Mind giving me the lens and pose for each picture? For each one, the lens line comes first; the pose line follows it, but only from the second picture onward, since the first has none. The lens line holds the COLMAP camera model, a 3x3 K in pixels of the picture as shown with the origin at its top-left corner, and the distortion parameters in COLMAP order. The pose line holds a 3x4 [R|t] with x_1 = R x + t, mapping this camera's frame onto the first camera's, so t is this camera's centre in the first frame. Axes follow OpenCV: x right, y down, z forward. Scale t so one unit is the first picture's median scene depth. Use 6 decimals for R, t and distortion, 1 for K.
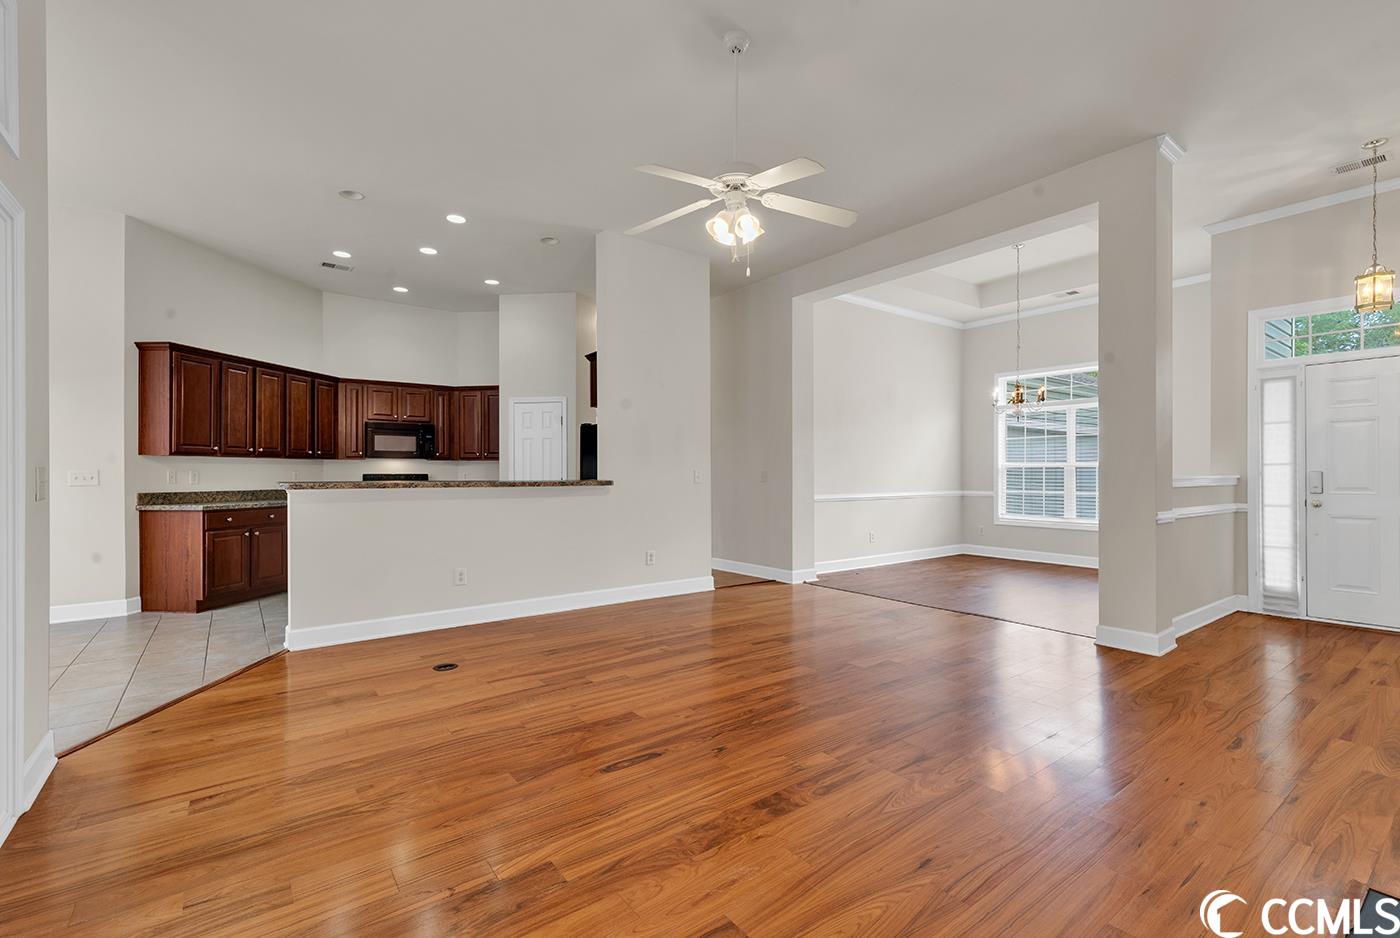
lens RADIAL K [[631.4, 0, 702.3], [0, 631.4, 471.5], [0, 0, 1]] dist [0.007281, -0.000270]
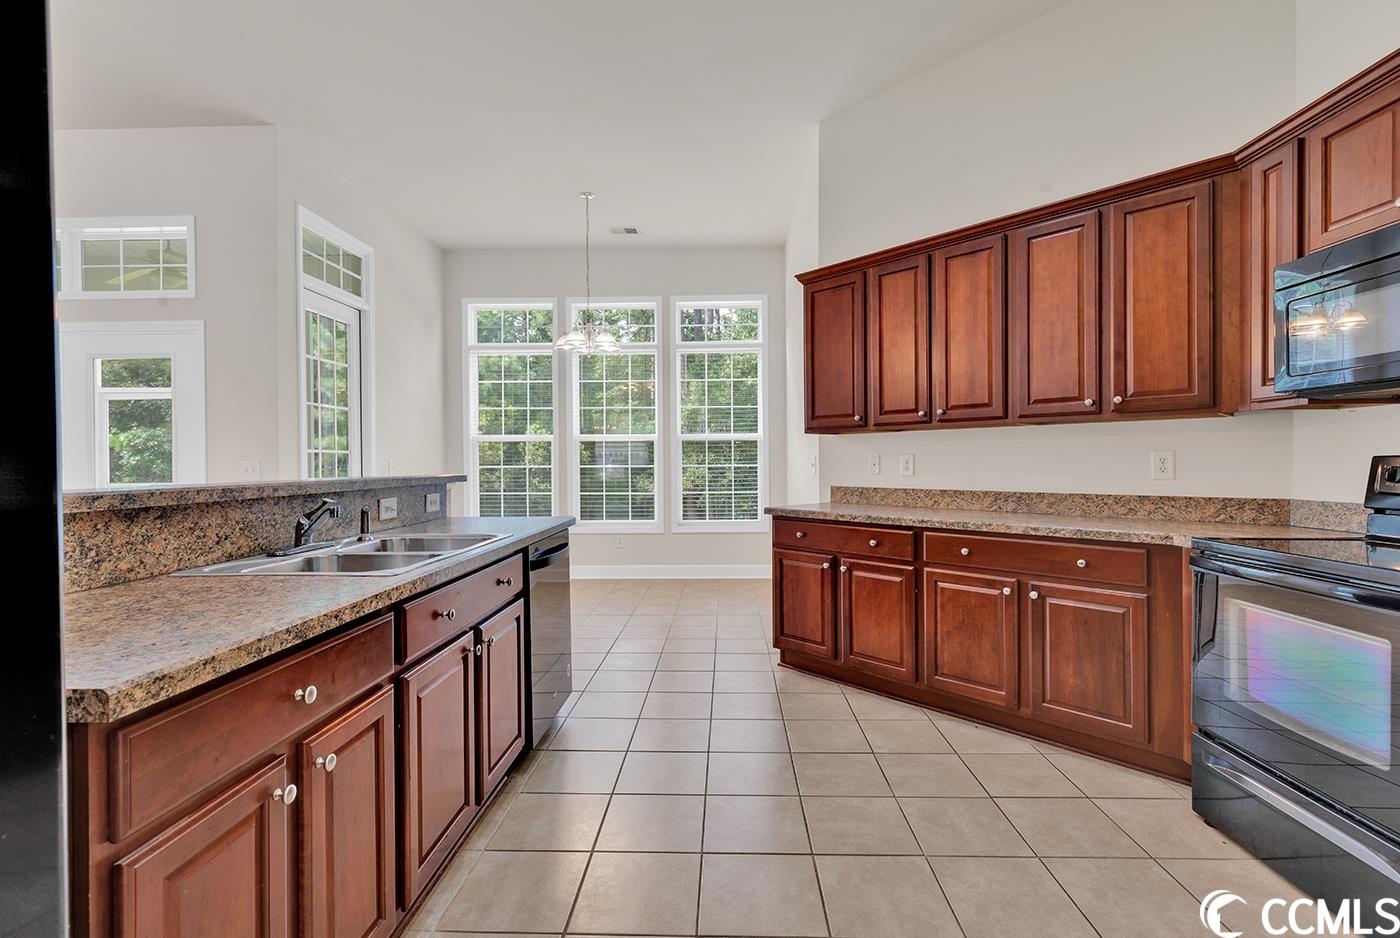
lens RADIAL K [[631.4, 0, 699.8], [0, 631.4, 469.1], [0, 0, 1]] dist [0.007281, -0.000270]
pose [[-0.646545, 0.014307, -0.762741, -0.249800], [0.010536, 0.999896, 0.009824, 0.005319], [0.762803, -0.001685, -0.646629, 1.396706]]
